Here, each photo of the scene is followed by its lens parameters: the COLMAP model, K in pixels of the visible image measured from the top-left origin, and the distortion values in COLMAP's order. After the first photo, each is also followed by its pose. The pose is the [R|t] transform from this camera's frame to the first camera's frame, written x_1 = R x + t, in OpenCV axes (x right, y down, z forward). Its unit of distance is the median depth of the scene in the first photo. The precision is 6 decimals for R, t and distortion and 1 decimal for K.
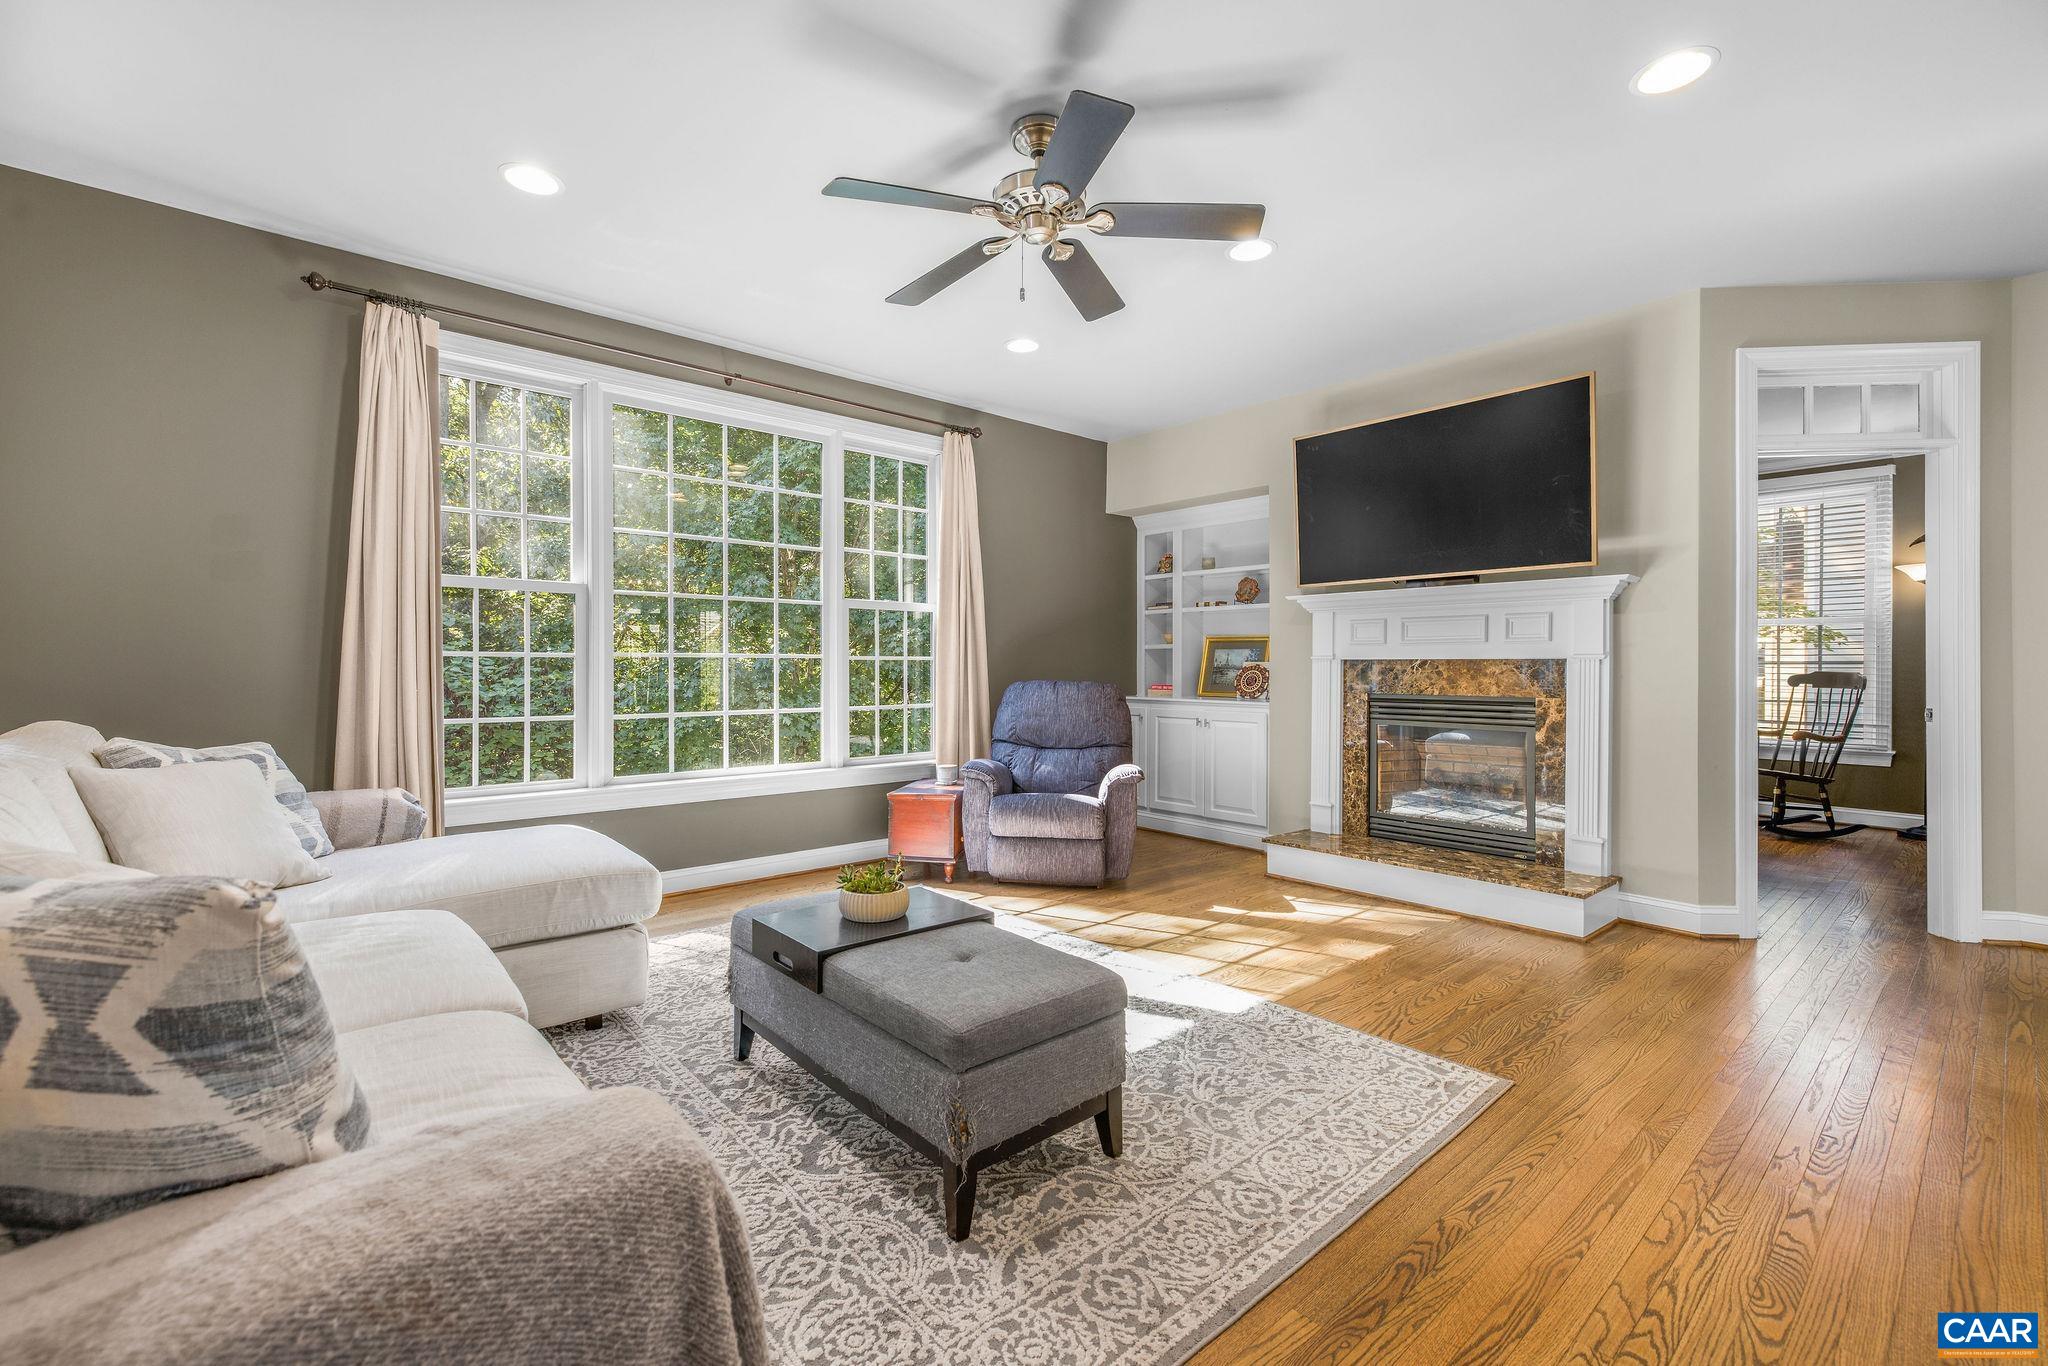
lens RADIAL K [[874.2, 0, 1018.2], [0, 874.2, 674.6], [0, 0, 1]] dist [0.004383, 0.000943]
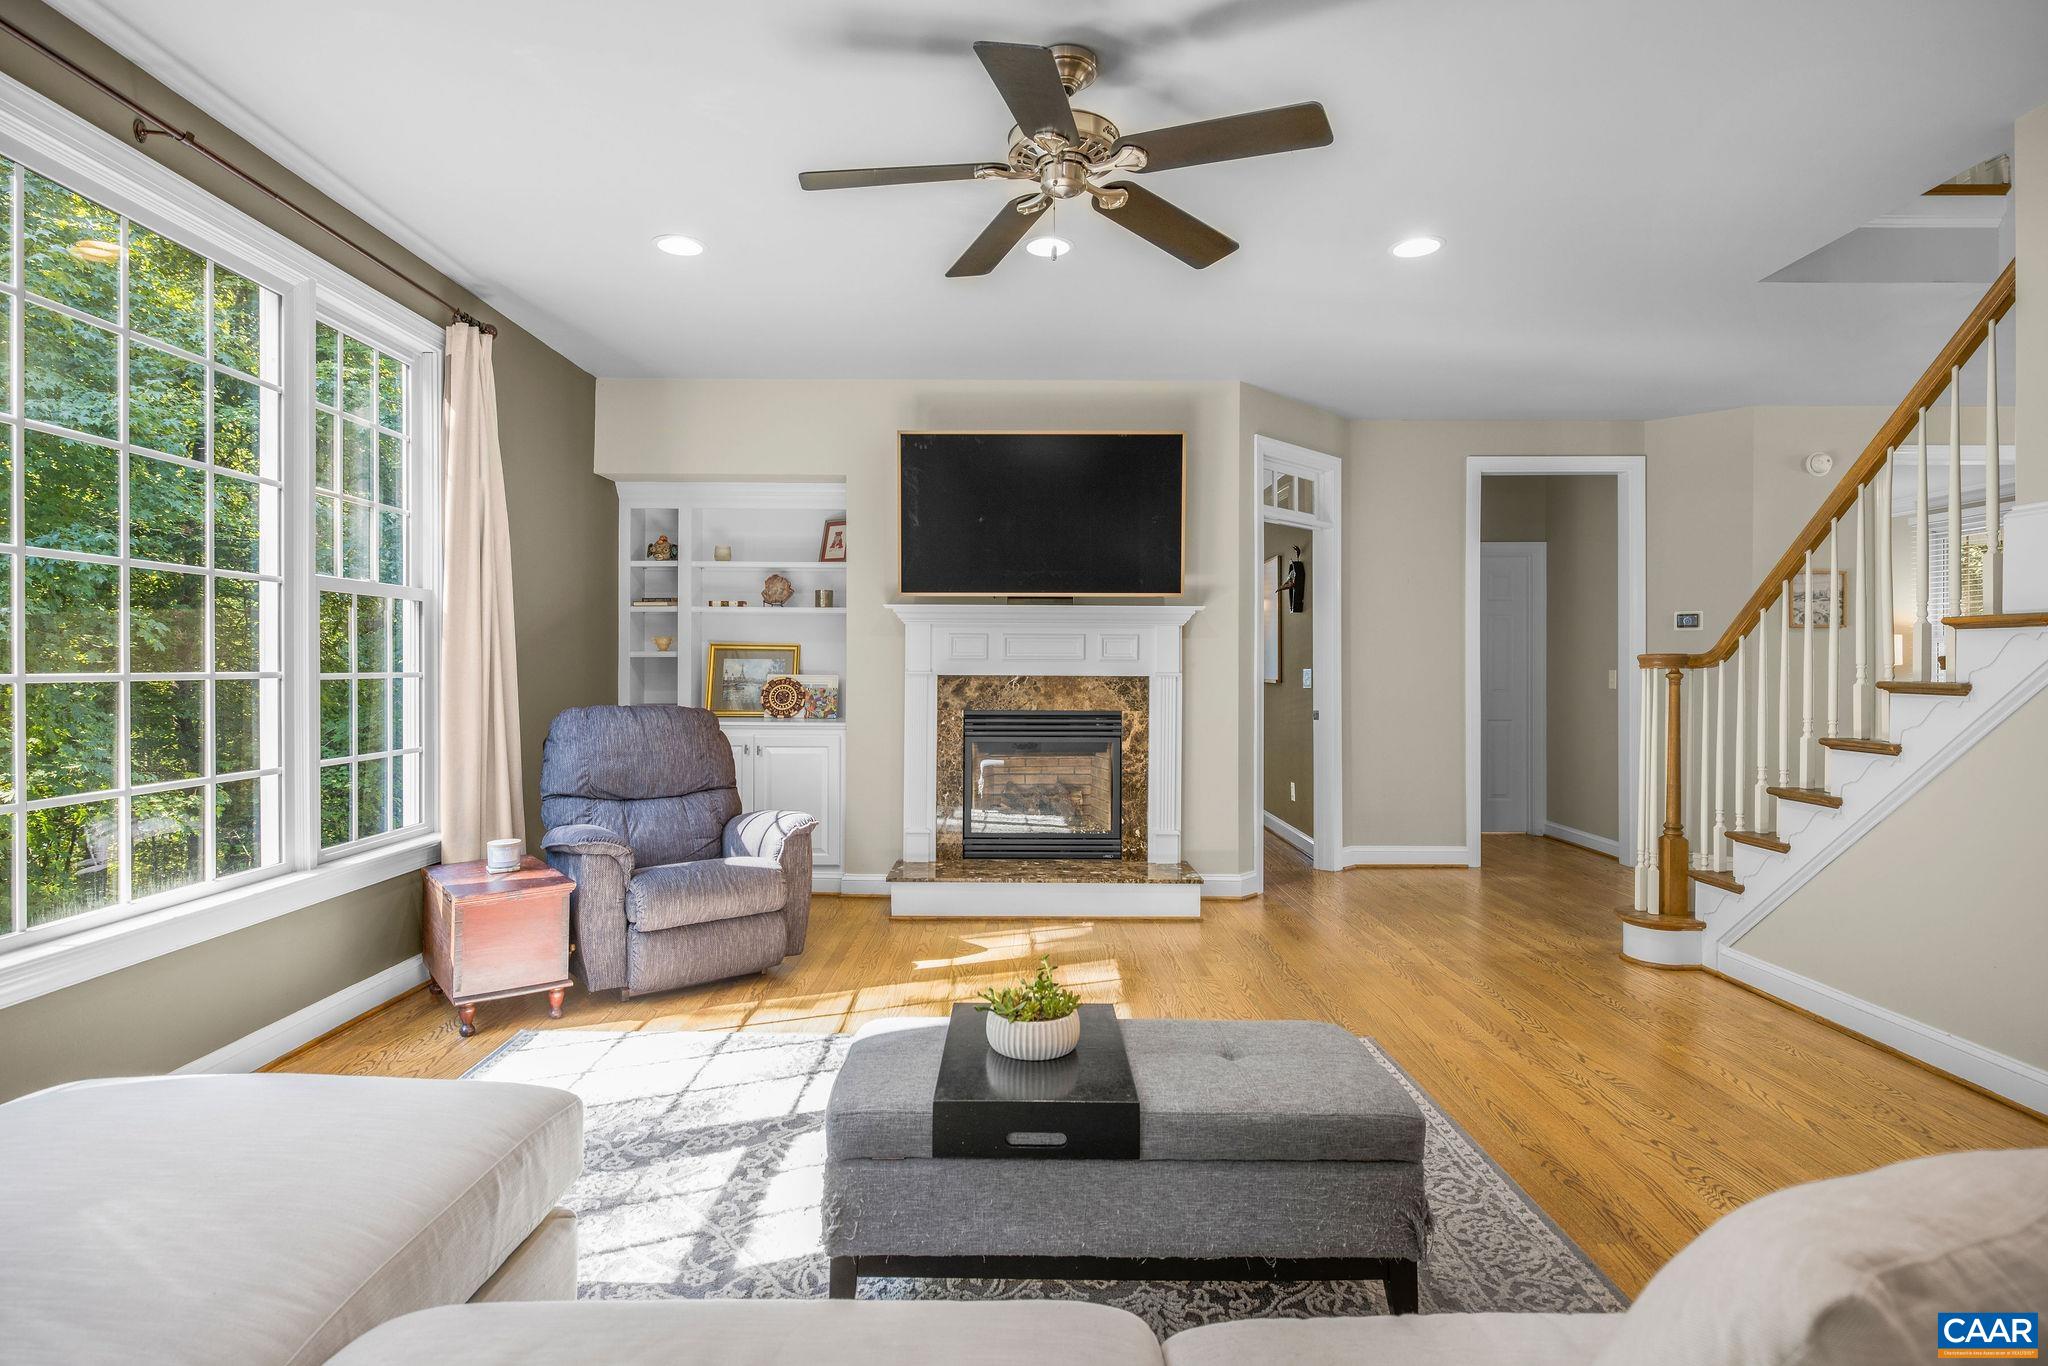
lens RADIAL K [[1022.8, 0, 1012.5], [0, 1022.8, 674.7], [0, 0, 1]] dist [-0.002021, 0.000626]
pose [[0.662155, -0.006440, 0.749340, -0.521126], [0.003940, 0.999979, 0.005113, -0.029378], [-0.749357, -0.000433, 0.662166, 0.274750]]
